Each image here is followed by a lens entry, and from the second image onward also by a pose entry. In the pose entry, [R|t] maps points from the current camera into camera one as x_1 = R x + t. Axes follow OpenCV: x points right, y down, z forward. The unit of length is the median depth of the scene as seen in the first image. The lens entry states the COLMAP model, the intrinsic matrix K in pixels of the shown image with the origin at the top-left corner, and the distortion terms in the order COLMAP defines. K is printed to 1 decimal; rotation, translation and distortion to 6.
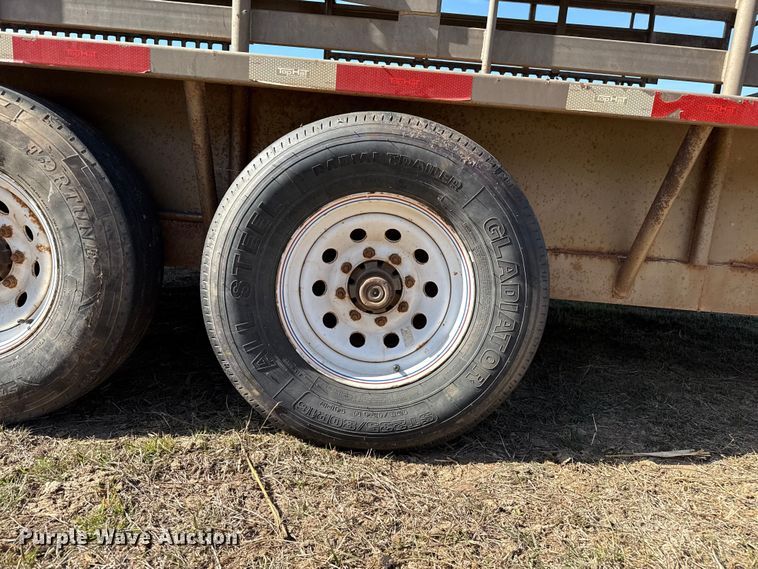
lens RADIAL K [[523.2, 0, 379.0], [0, 523.2, 284.5], [0, 0, 1]] dist [0.046398, -0.054670]
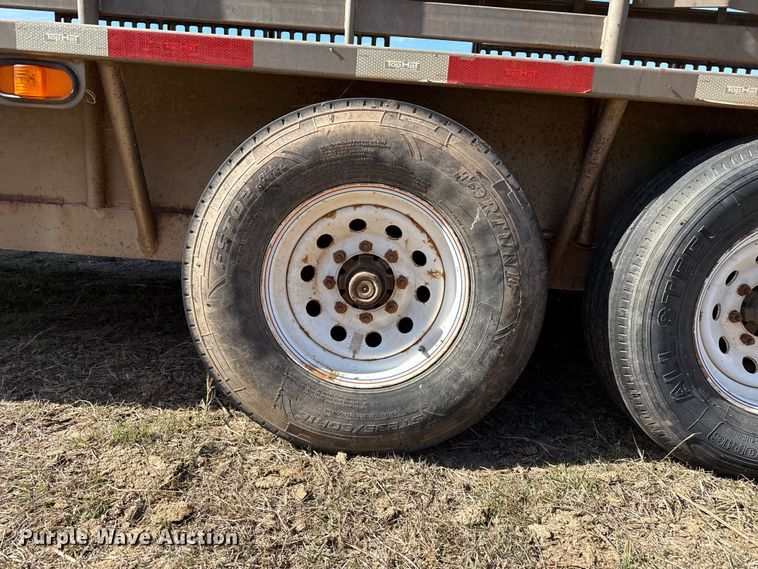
lens RADIAL K [[523.2, 0, 379.0], [0, 523.2, 284.5], [0, 0, 1]] dist [0.046398, -0.054670]
pose [[0.999900, -0.008277, -0.011446, -0.756628], [0.008606, 0.999543, 0.028984, -0.081123], [0.011201, -0.029080, 0.999514, 0.034199]]
